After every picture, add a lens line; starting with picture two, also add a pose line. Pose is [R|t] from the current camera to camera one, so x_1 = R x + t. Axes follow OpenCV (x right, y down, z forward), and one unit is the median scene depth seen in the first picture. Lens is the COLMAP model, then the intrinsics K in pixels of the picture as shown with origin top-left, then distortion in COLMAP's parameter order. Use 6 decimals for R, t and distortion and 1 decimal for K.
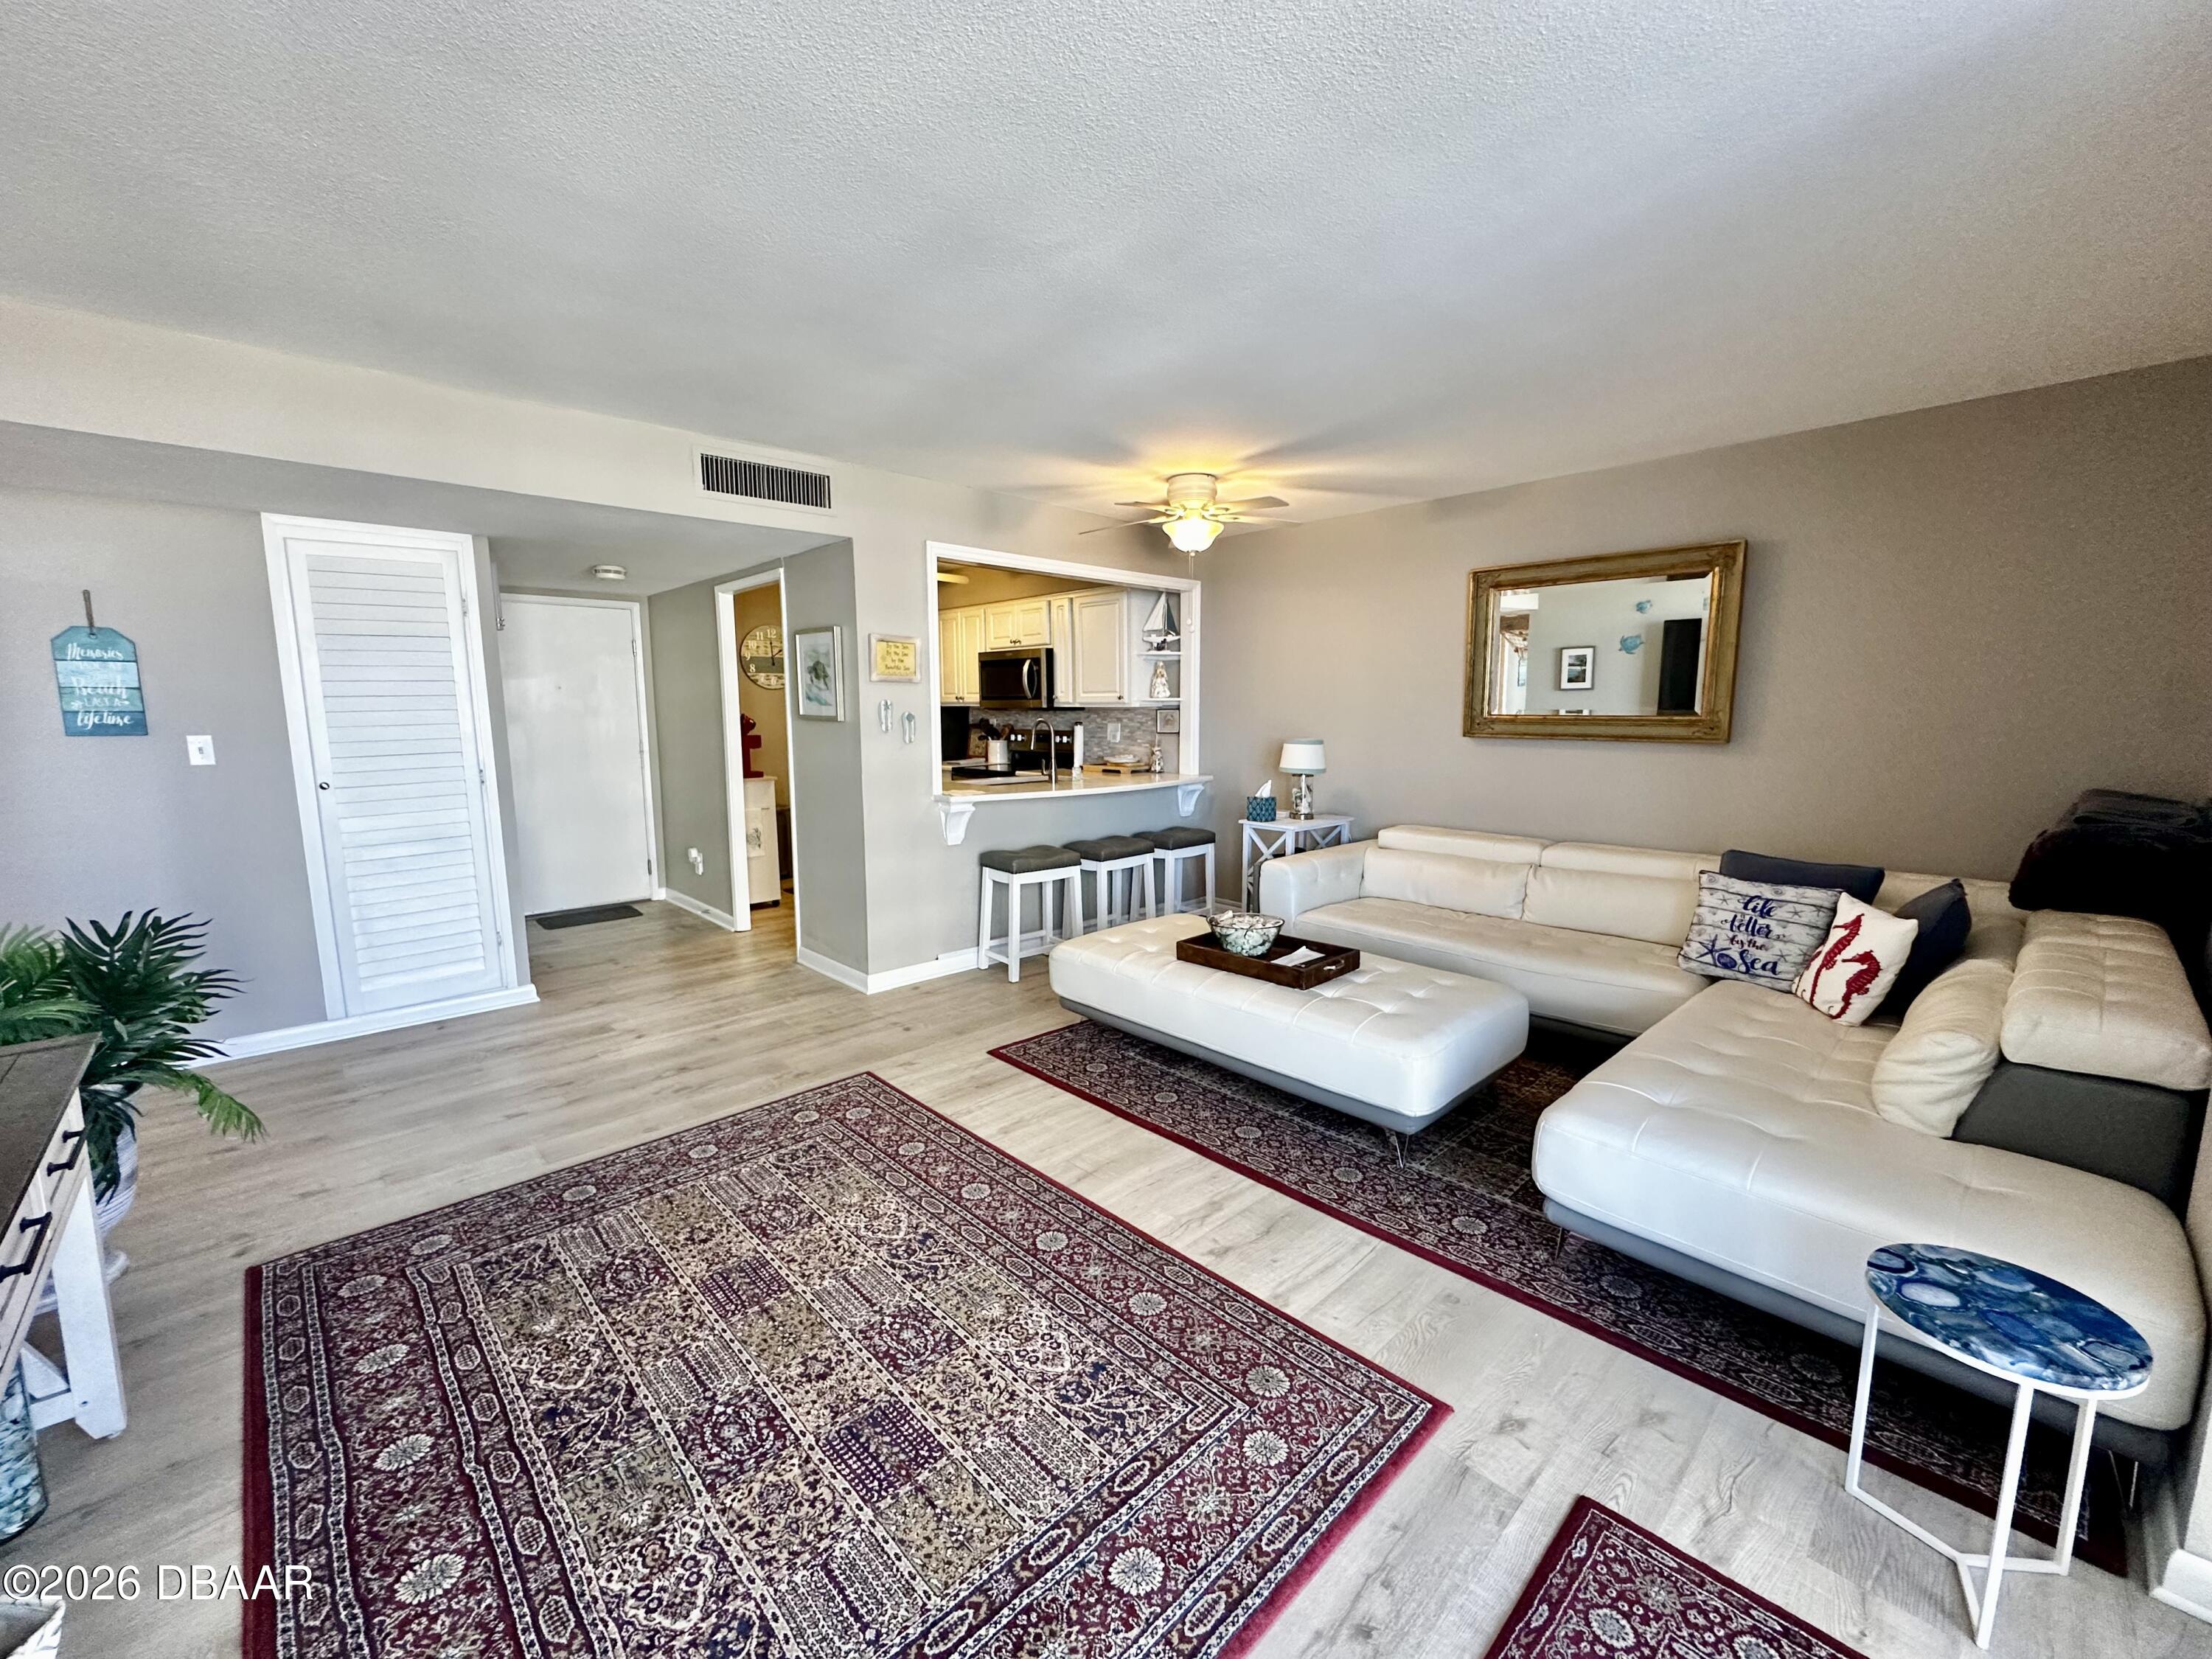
lens RADIAL K [[884.3, 0, 1106.7], [0, 884.3, 831.6], [0, 0, 1]] dist [-0.002582, 0.000075]
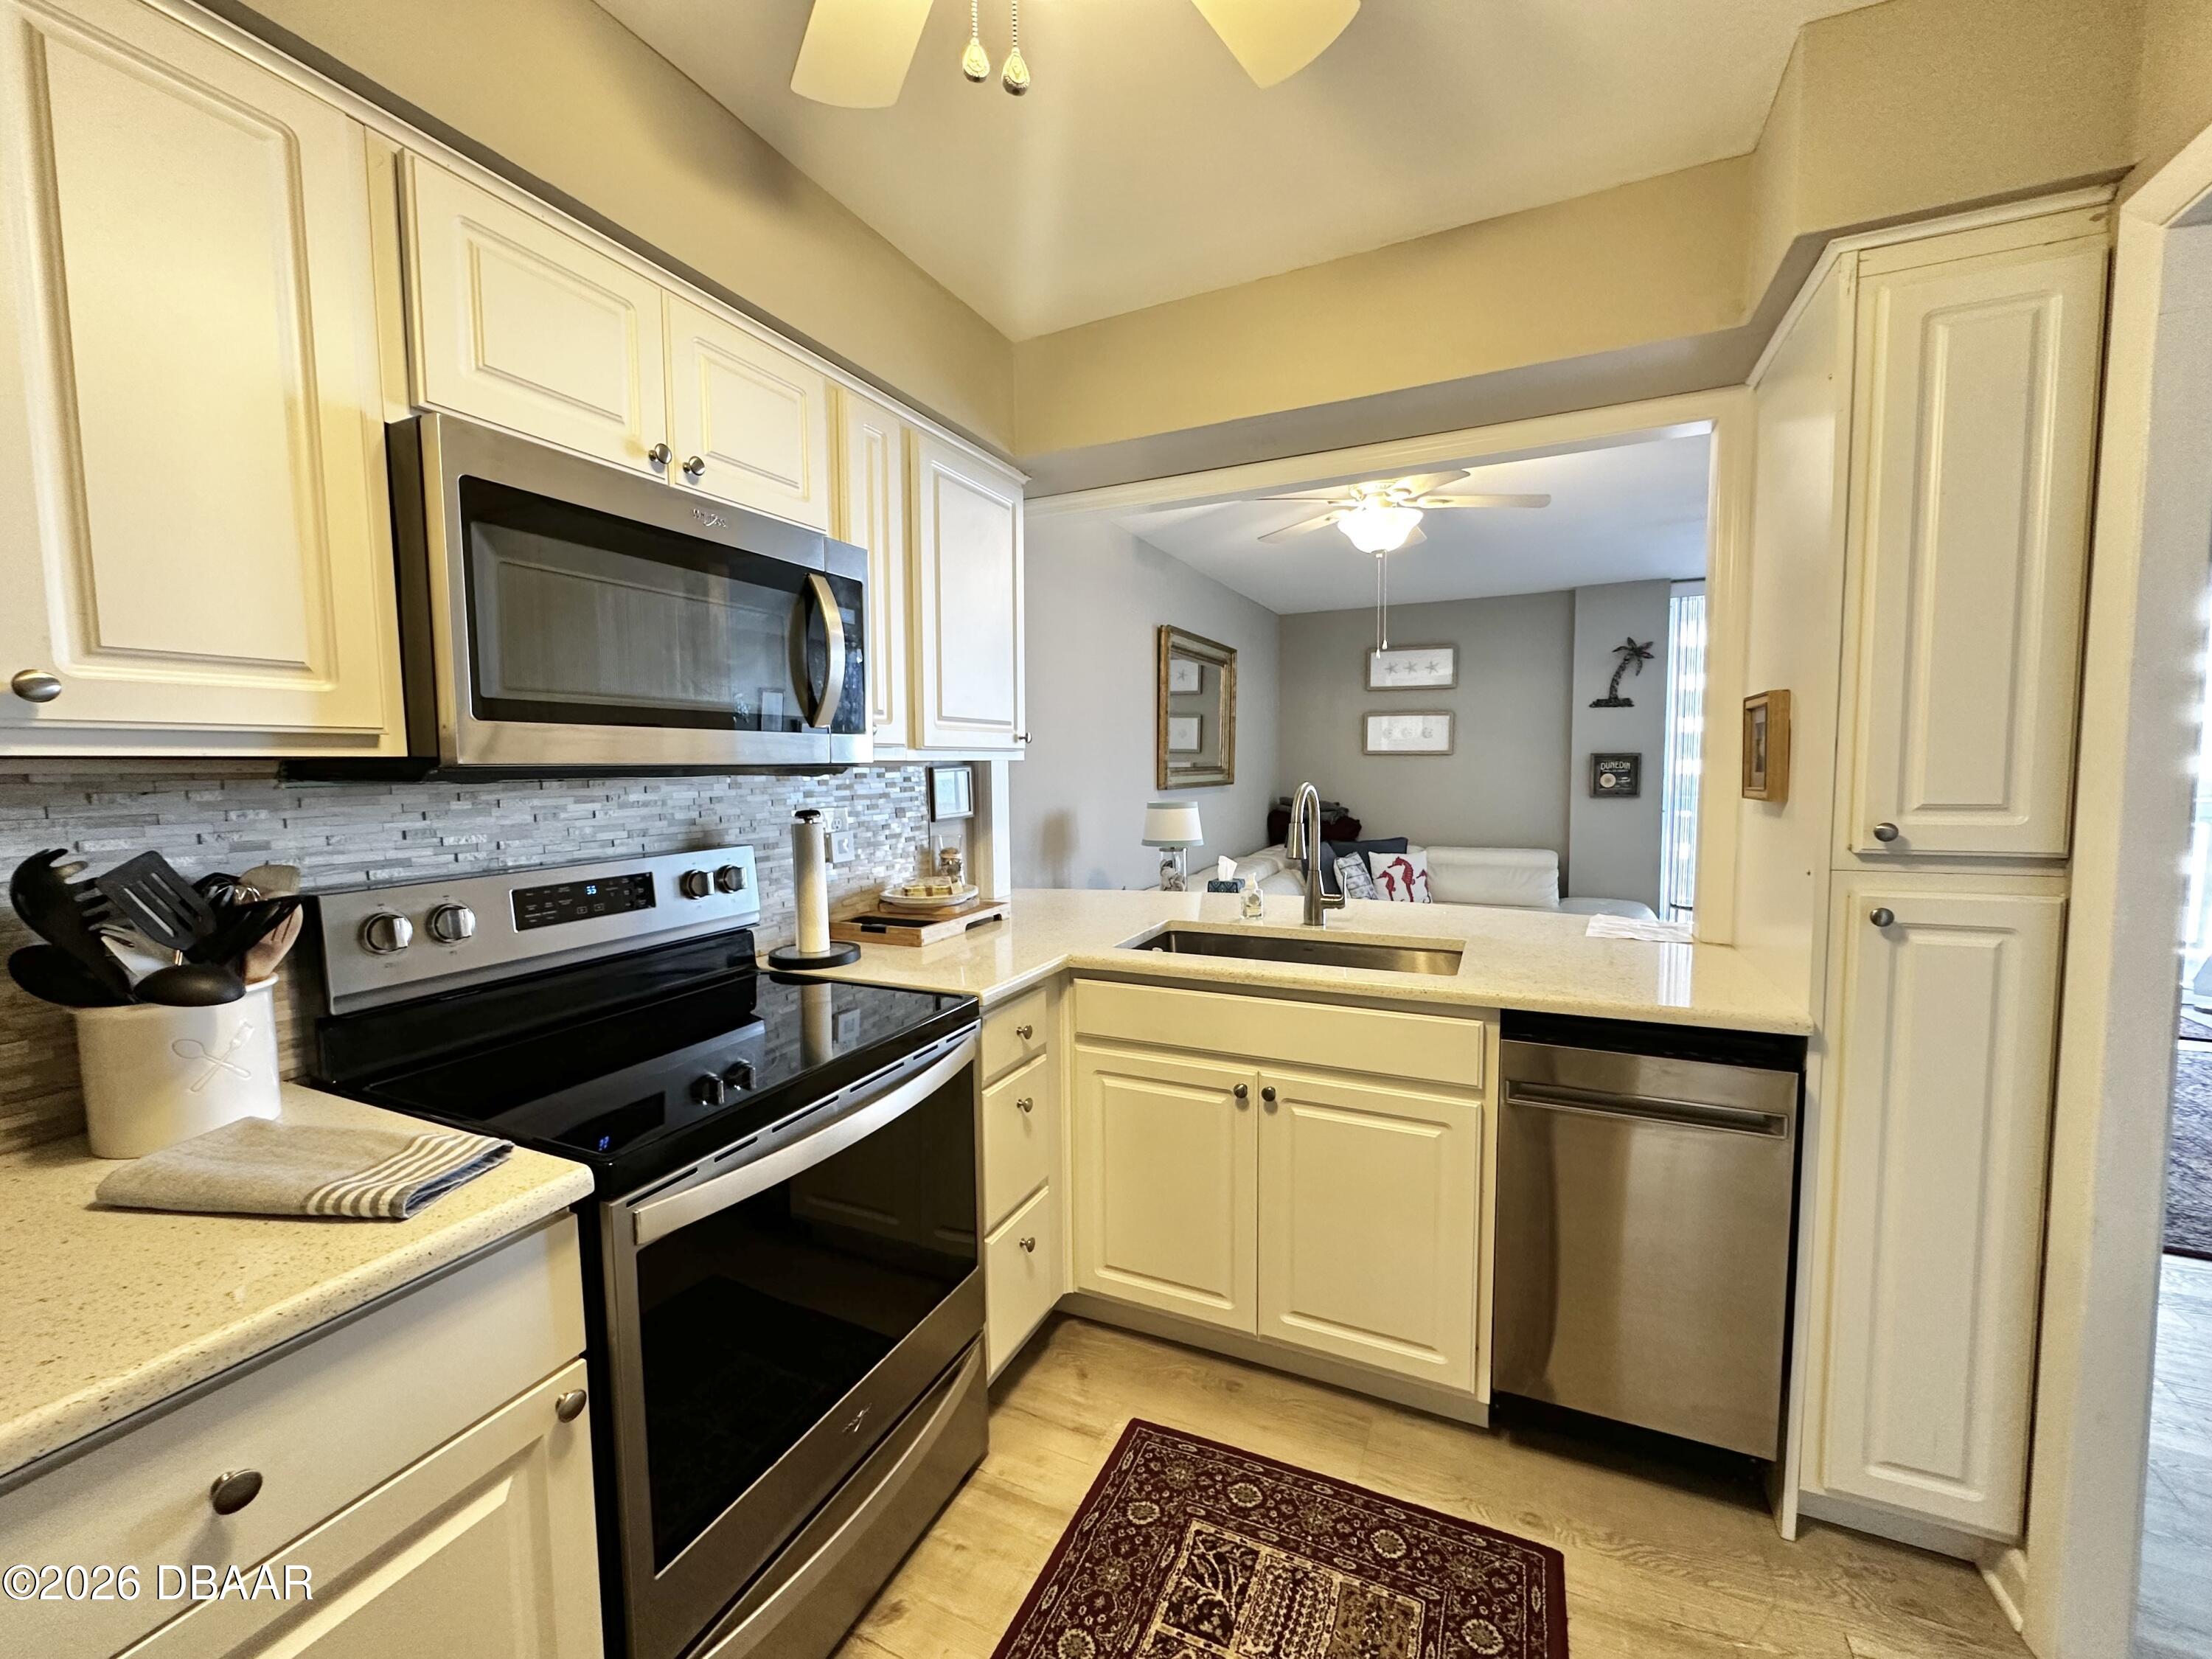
lens RADIAL K [[884.3, 0, 1106.7], [0, 884.3, 831.6], [0, 0, 1]] dist [-0.002582, 0.000075]
pose [[-0.364907, -0.066208, 0.928687, -0.396225], [0.143003, 0.981647, 0.126173, -0.156880], [-0.919996, 0.178846, -0.348742, 1.128130]]
